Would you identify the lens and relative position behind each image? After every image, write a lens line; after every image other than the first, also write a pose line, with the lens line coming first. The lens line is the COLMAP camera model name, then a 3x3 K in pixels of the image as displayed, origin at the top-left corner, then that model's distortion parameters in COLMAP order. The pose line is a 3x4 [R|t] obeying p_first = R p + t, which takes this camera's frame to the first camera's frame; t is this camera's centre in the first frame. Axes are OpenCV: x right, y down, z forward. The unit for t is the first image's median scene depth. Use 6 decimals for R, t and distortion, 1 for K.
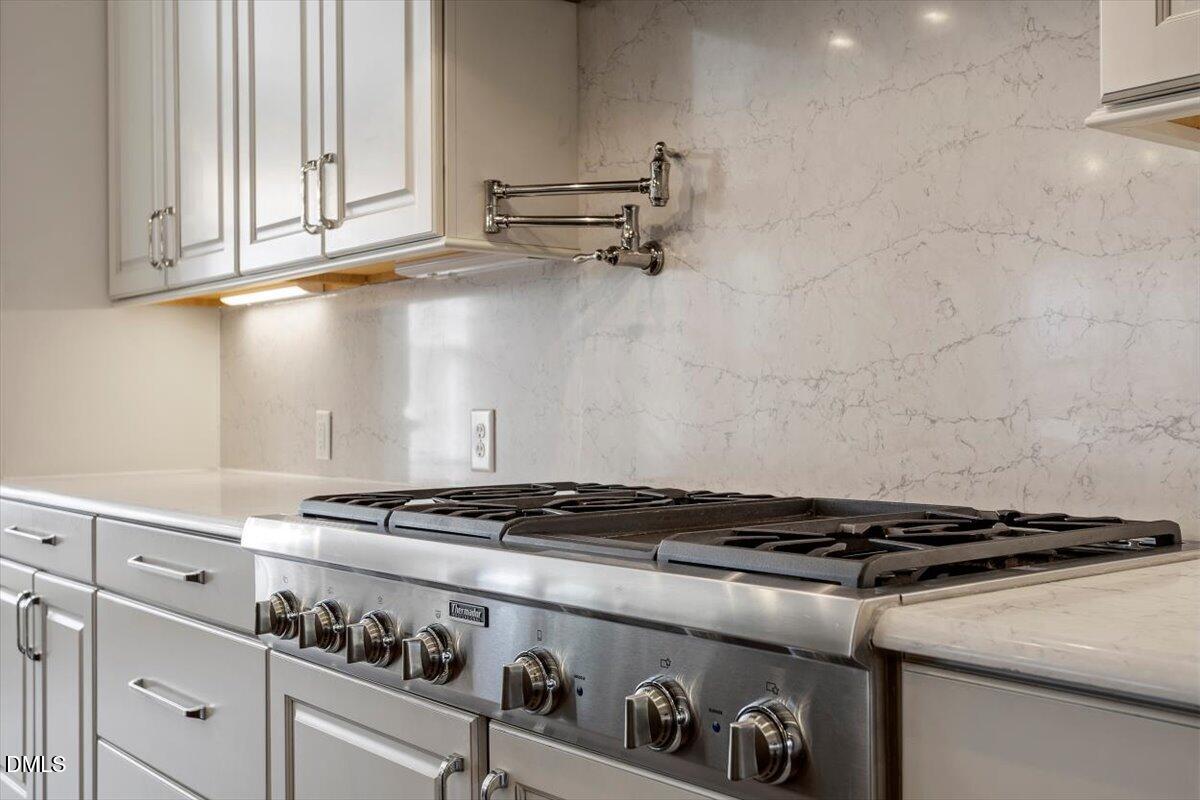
lens RADIAL K [[1323.4, 0, 598.8], [0, 1323.4, 394.6], [0, 0, 1]] dist [0.030478, 0.000000]
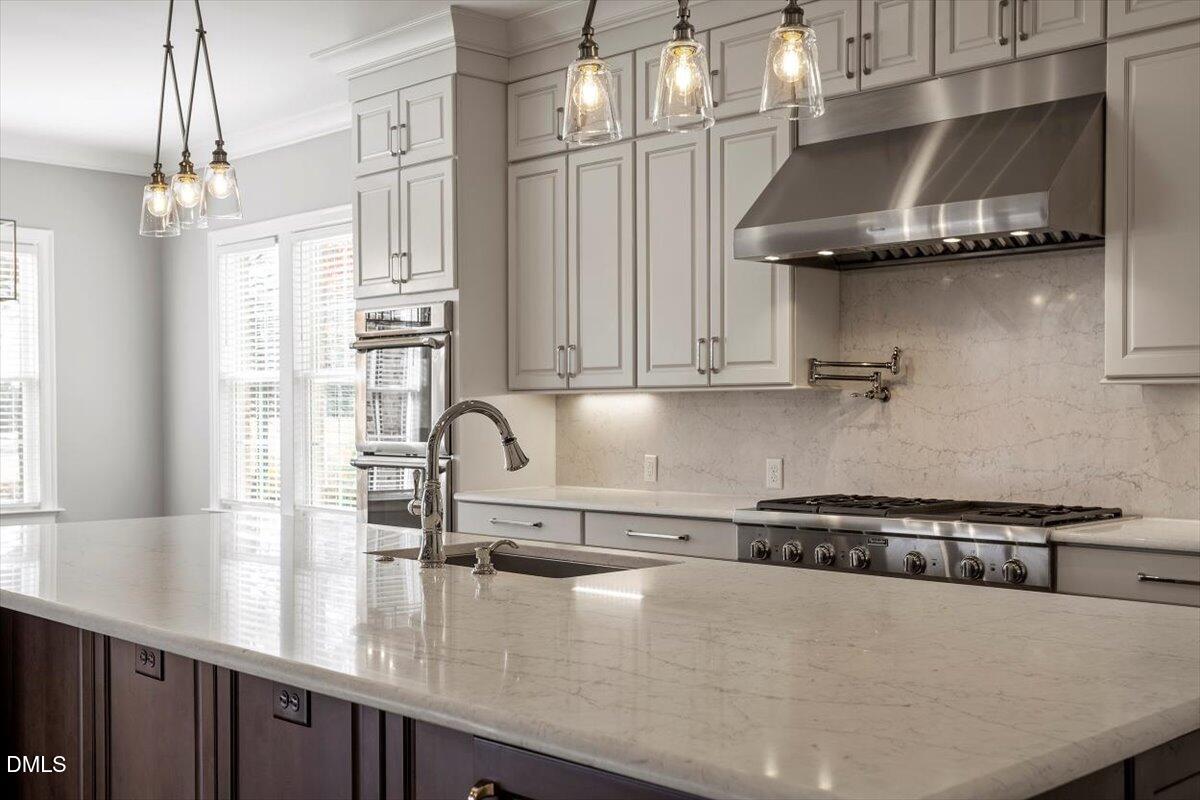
lens RADIAL K [[1323.4, 0, 606.0], [0, 1323.4, 444.2], [0, 0, 1]] dist [0.030478, 0.000000]
pose [[0.995115, -0.000482, 0.098720, -0.665475], [-0.002818, 0.999442, 0.033279, -0.094468], [-0.098681, -0.033394, 0.994559, -1.216501]]
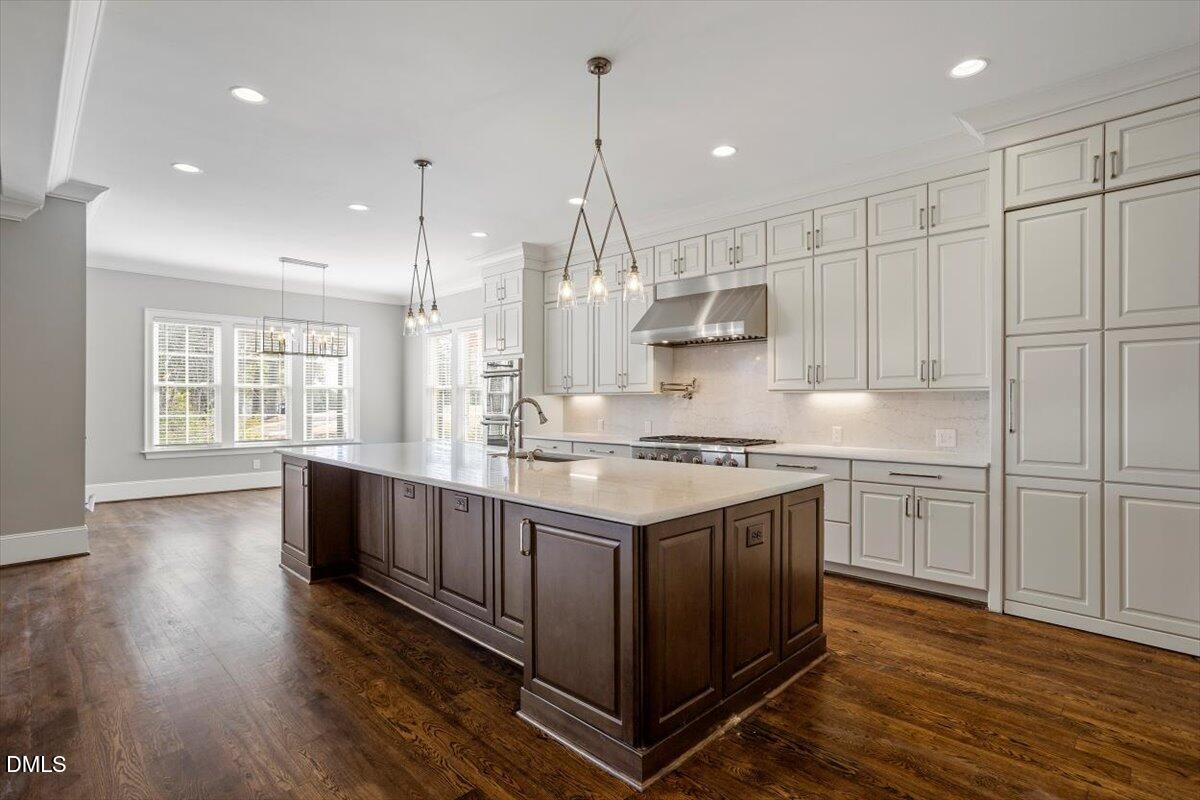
lens RADIAL K [[586.8, 0, 601.4], [0, 586.8, 402.2], [0, 0, 1]] dist [-0.030781, 0.017621]
pose [[0.993475, 0.006360, 0.113871, -0.645779], [-0.007249, 0.999946, 0.007396, -0.095207], [-0.113818, -0.008173, 0.993468, -1.520758]]
